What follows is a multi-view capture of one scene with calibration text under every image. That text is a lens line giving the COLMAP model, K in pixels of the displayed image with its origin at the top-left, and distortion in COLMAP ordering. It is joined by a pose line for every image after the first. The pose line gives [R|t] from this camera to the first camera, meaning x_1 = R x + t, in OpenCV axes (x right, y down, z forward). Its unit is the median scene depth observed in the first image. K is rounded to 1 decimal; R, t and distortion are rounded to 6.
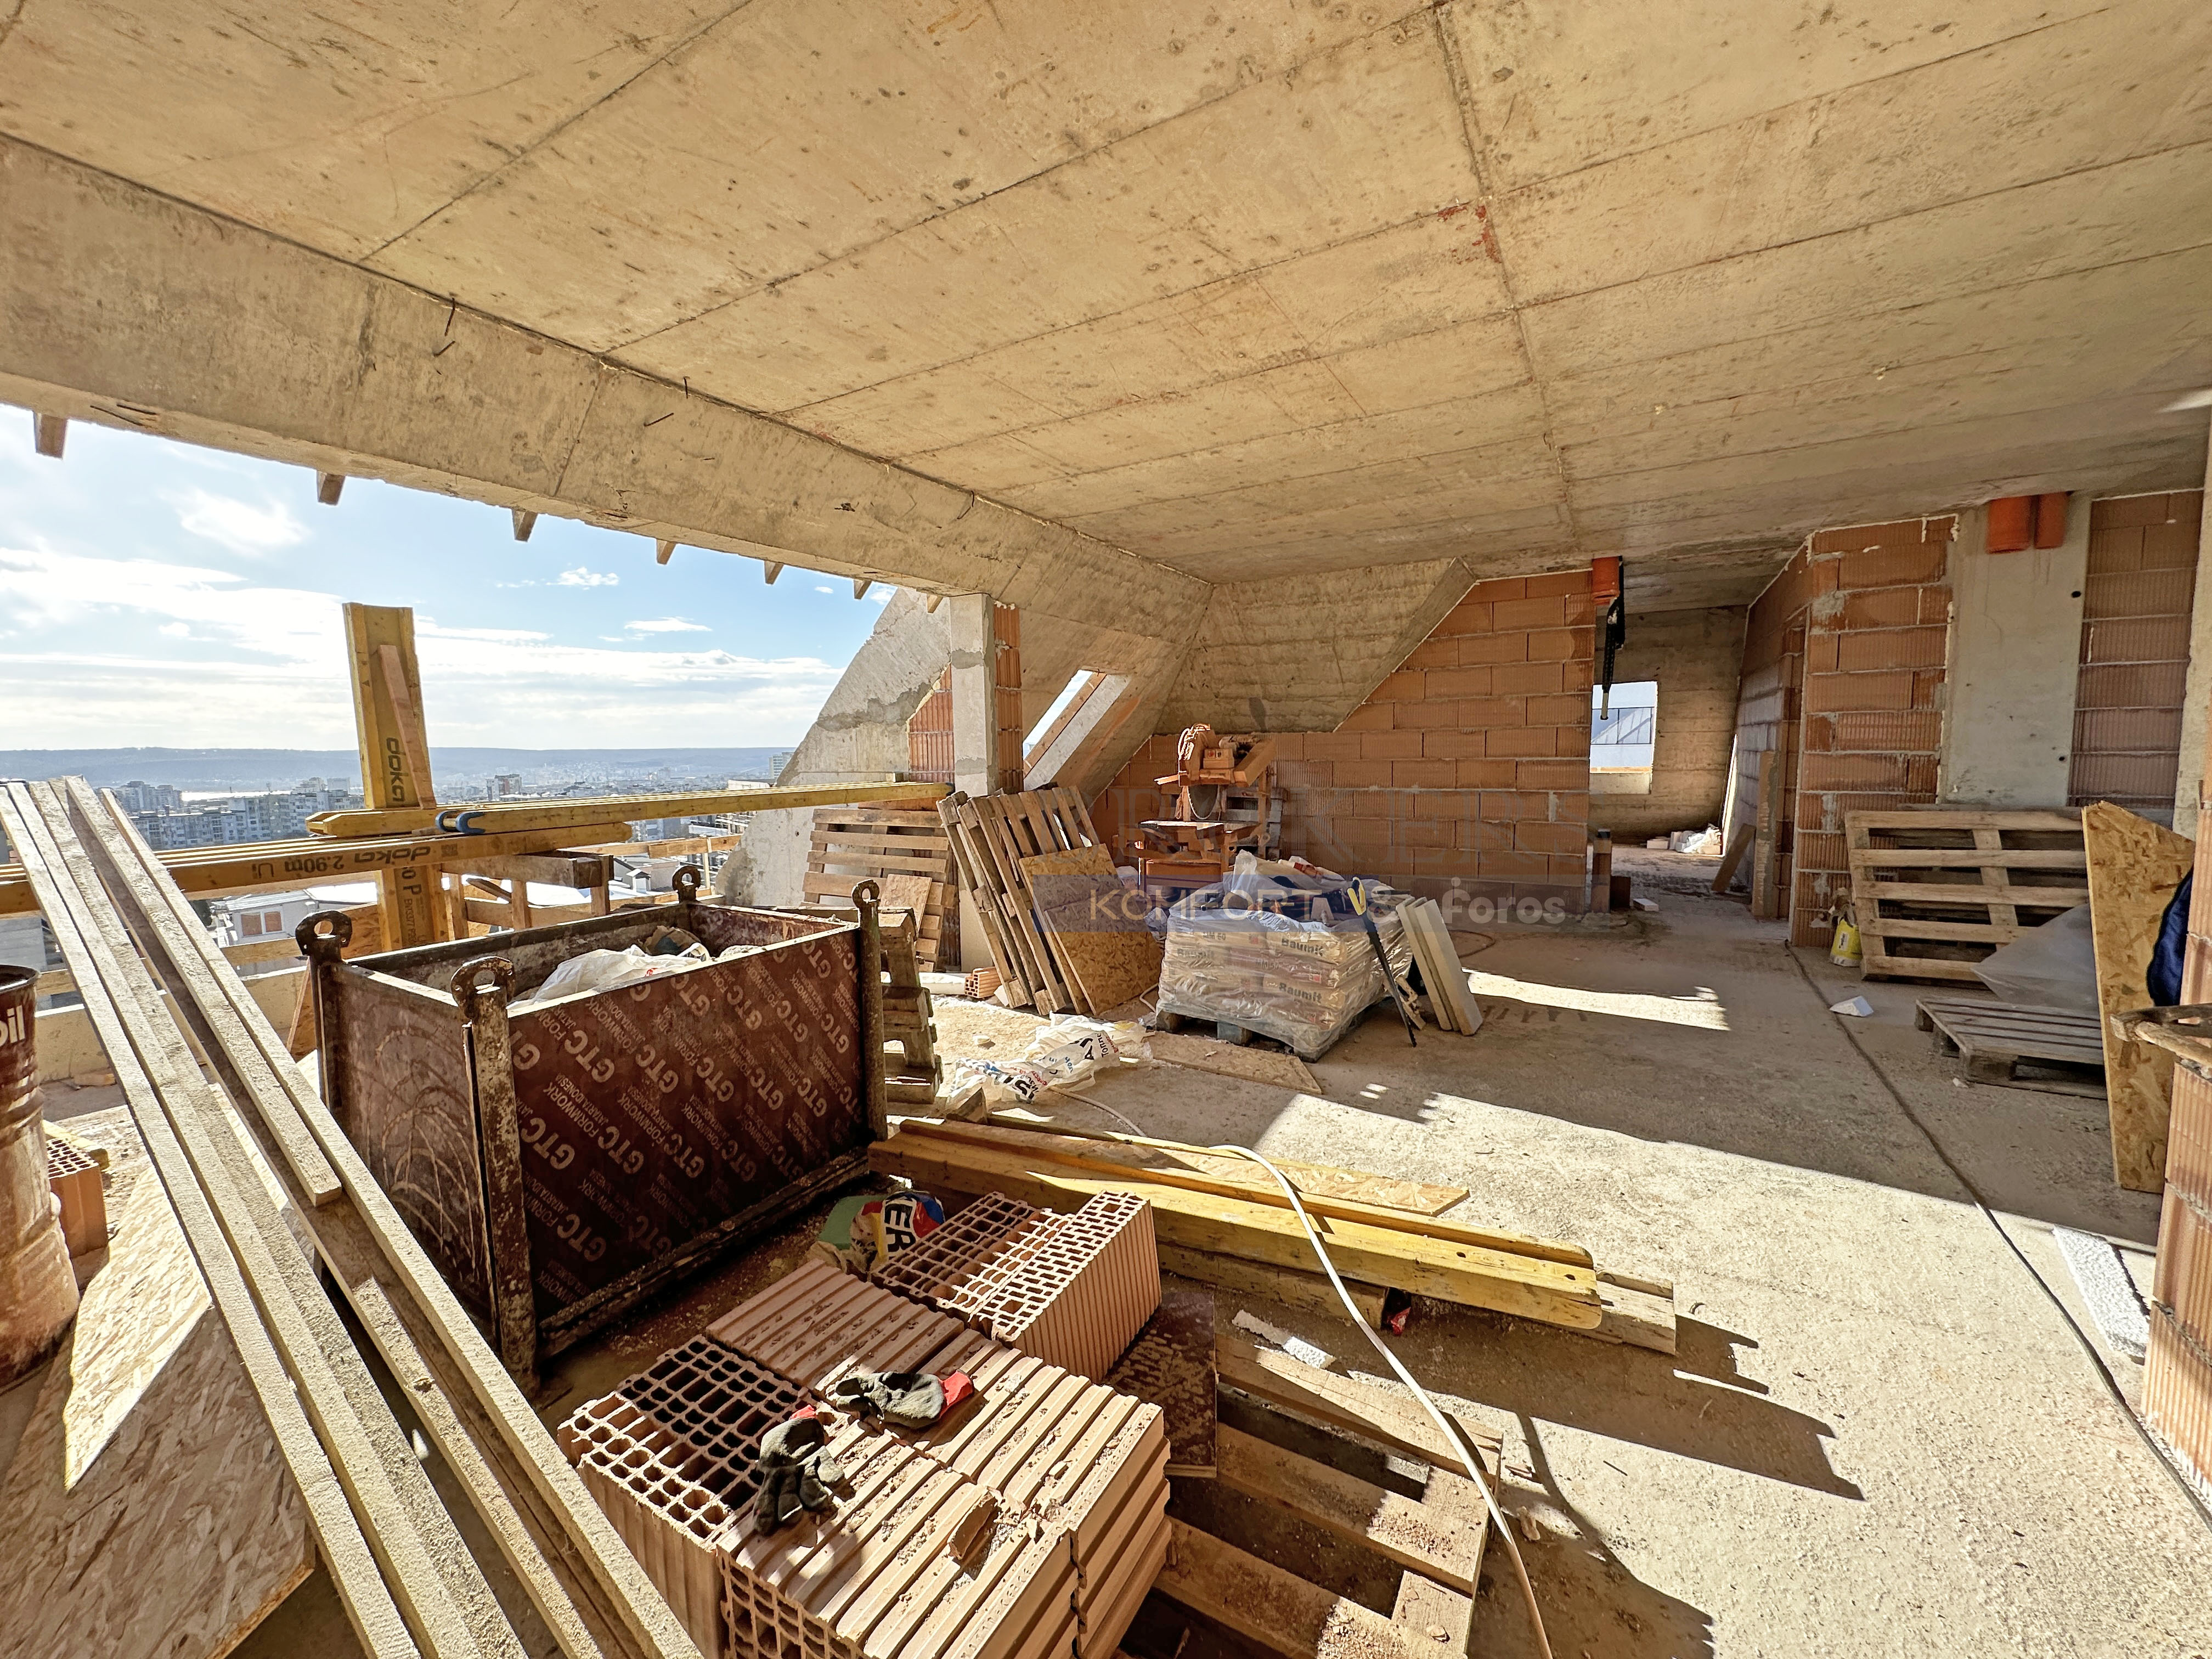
lens RADIAL K [[880.3, 0, 1102.0], [0, 880.3, 830.2], [0, 0, 1]] dist [-0.001953, 0.000334]
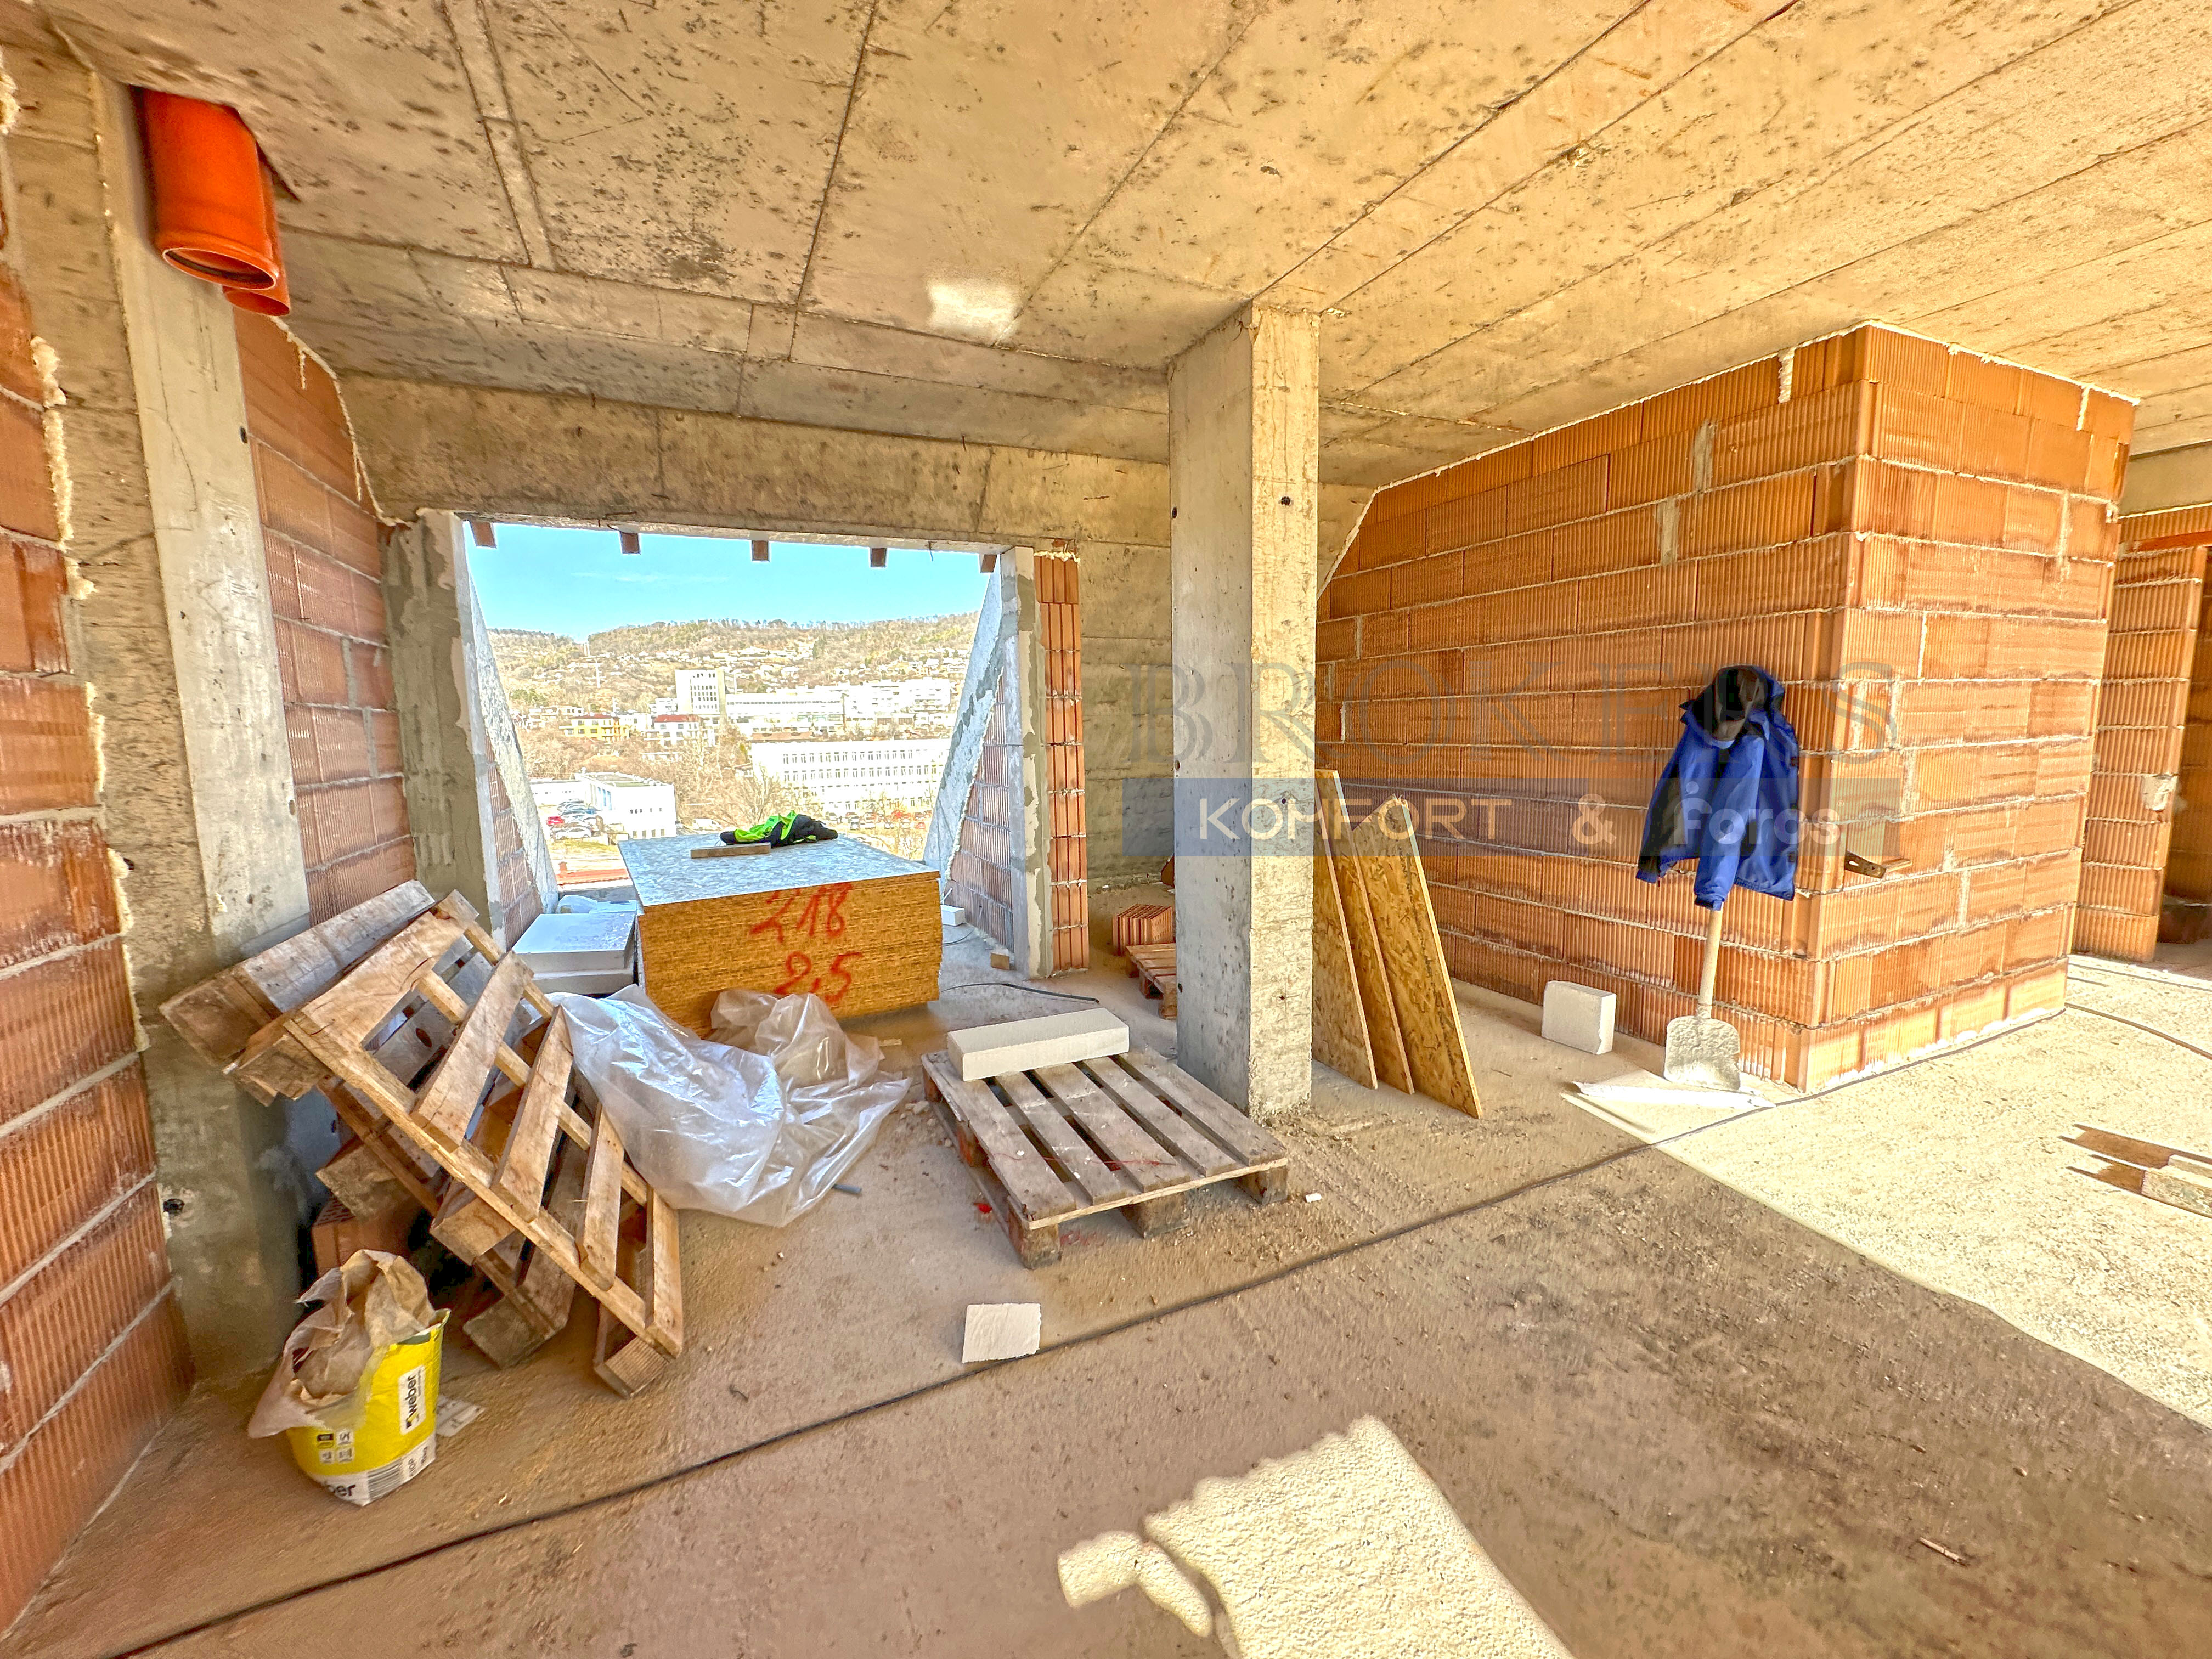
lens RADIAL K [[880.3, 0, 1102.0], [0, 880.3, 830.2], [0, 0, 1]] dist [-0.001953, 0.000334]
pose [[-0.821636, -0.034315, 0.568979, 0.719992], [0.086447, 0.979139, 0.183885, -0.169128], [-0.563419, 0.200273, -0.801529, 1.656125]]
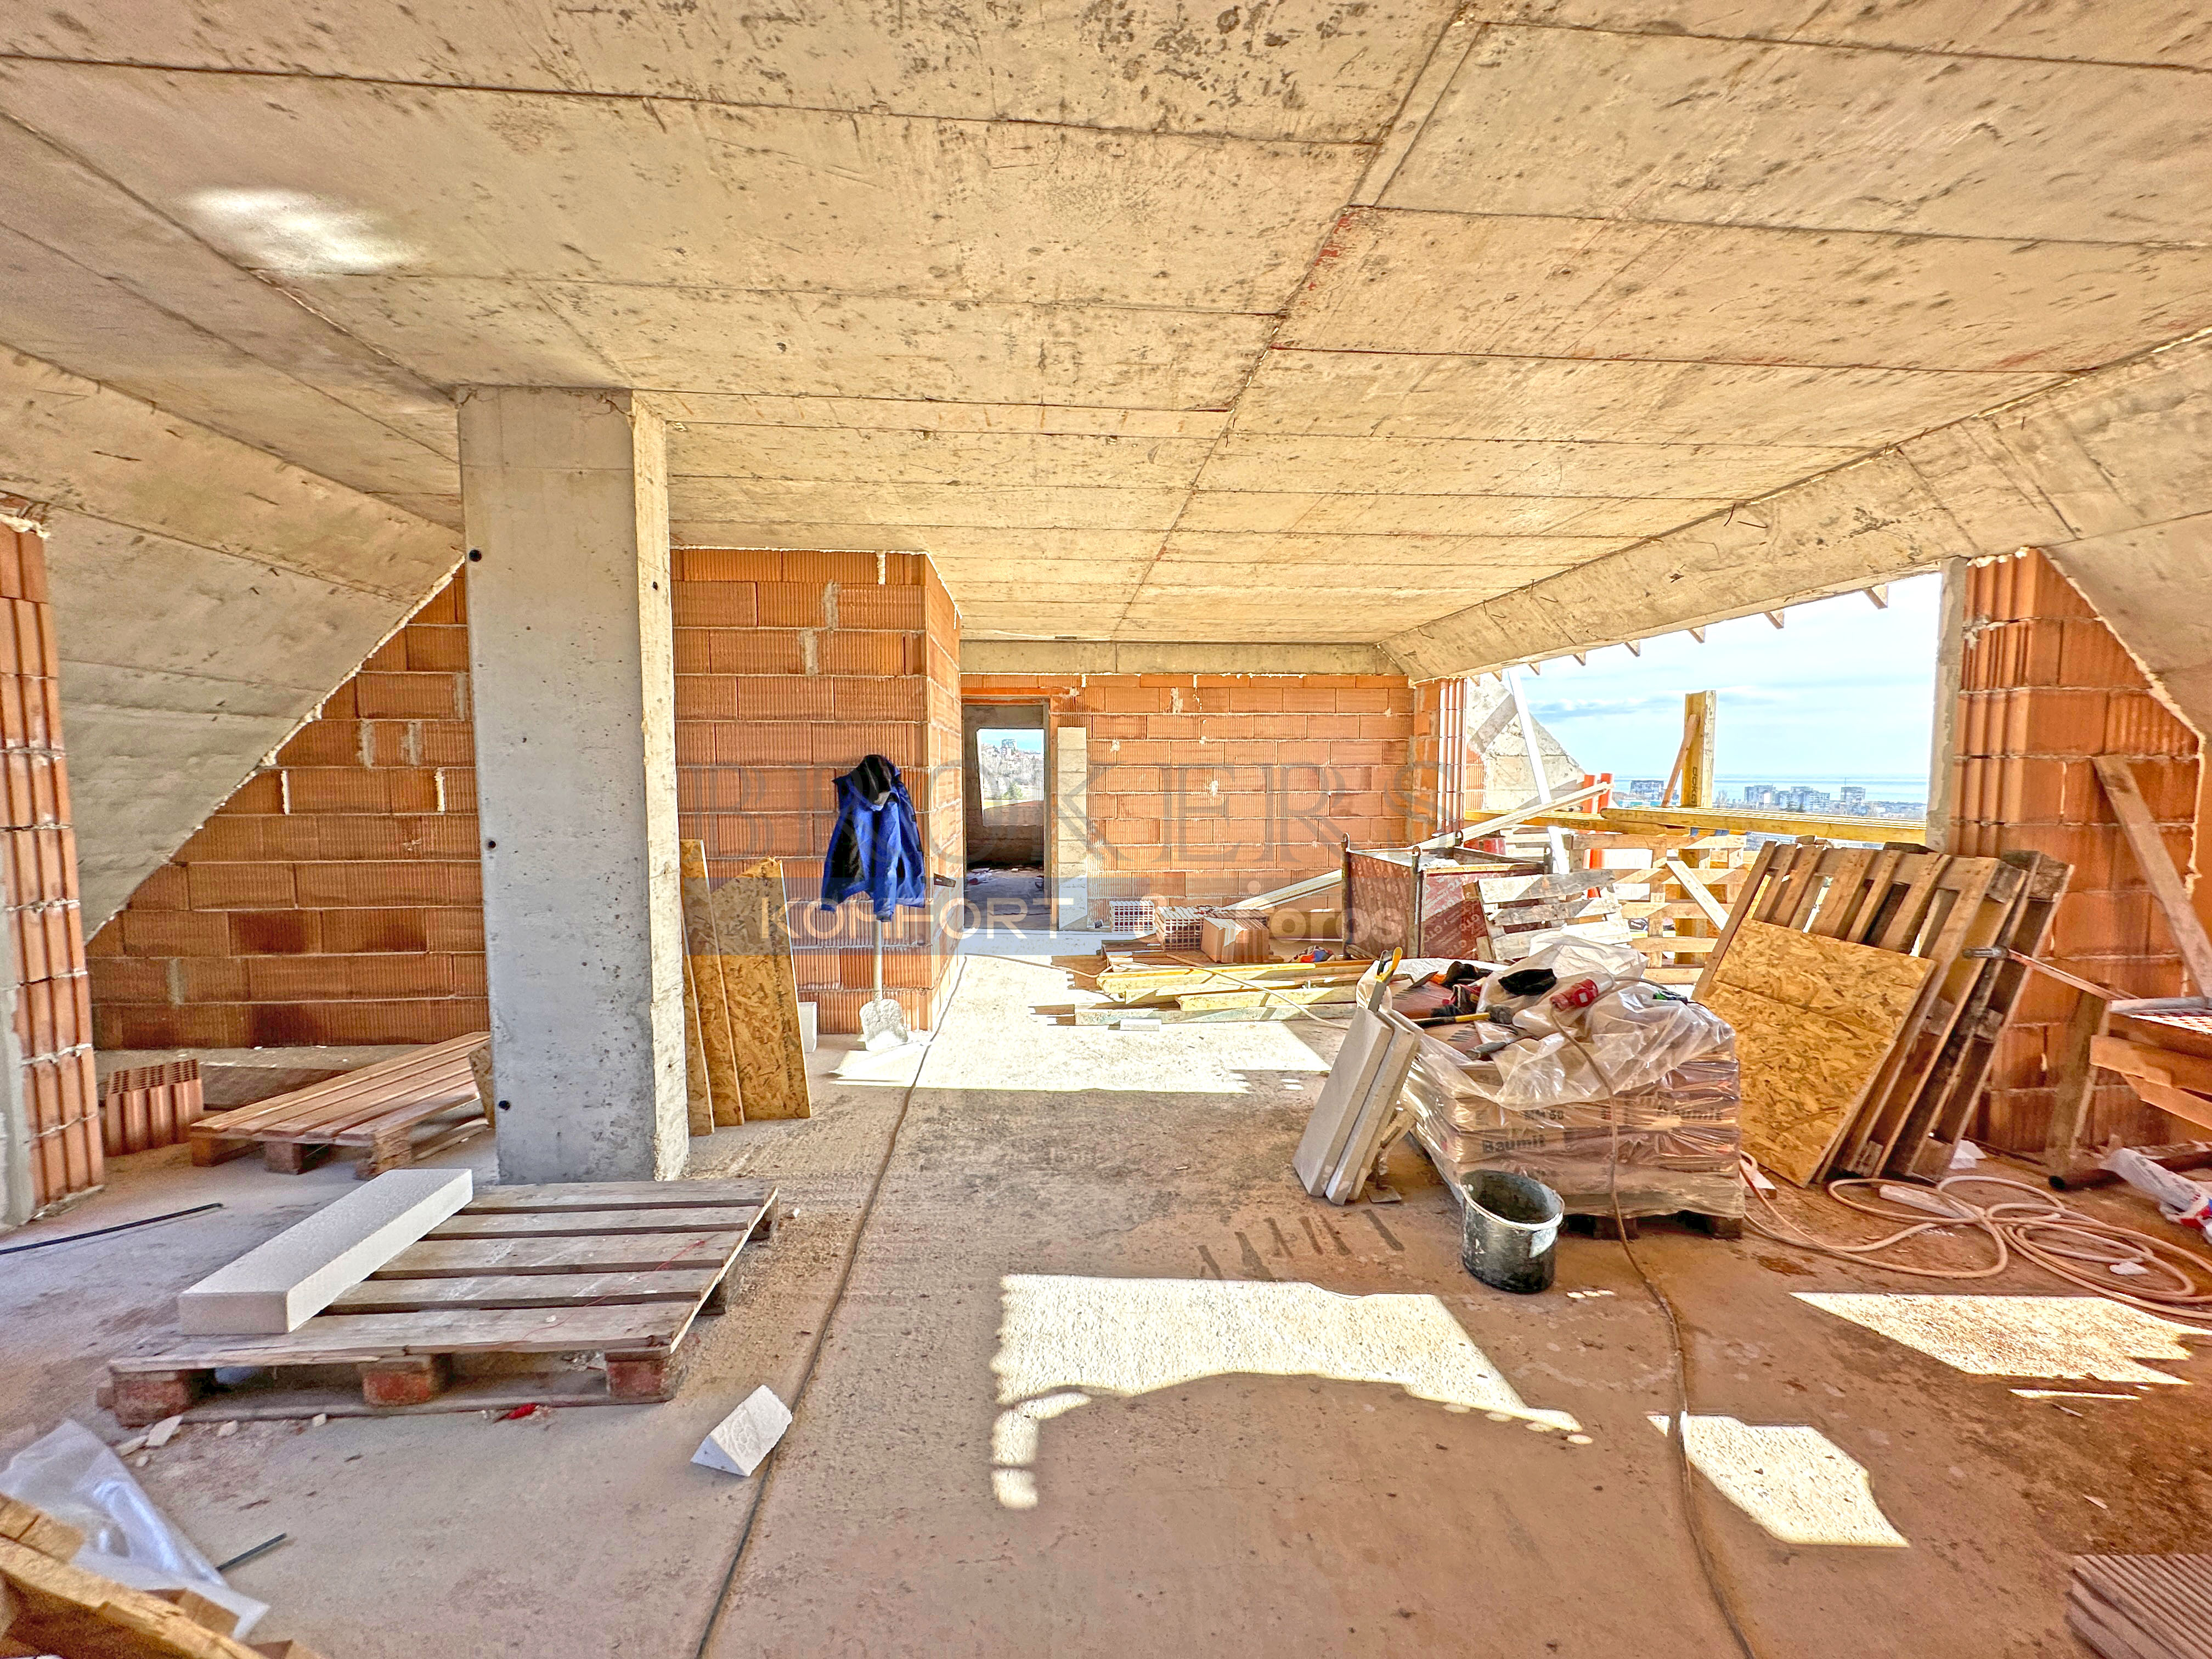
lens RADIAL K [[880.3, 0, 1102.0], [0, 880.3, 830.2], [0, 0, 1]] dist [-0.001953, 0.000334]
pose [[-0.819955, 0.058286, -0.569453, 1.207926], [-0.034451, 0.987974, 0.150730, -0.212972], [0.571391, 0.143210, -0.808086, 1.819819]]
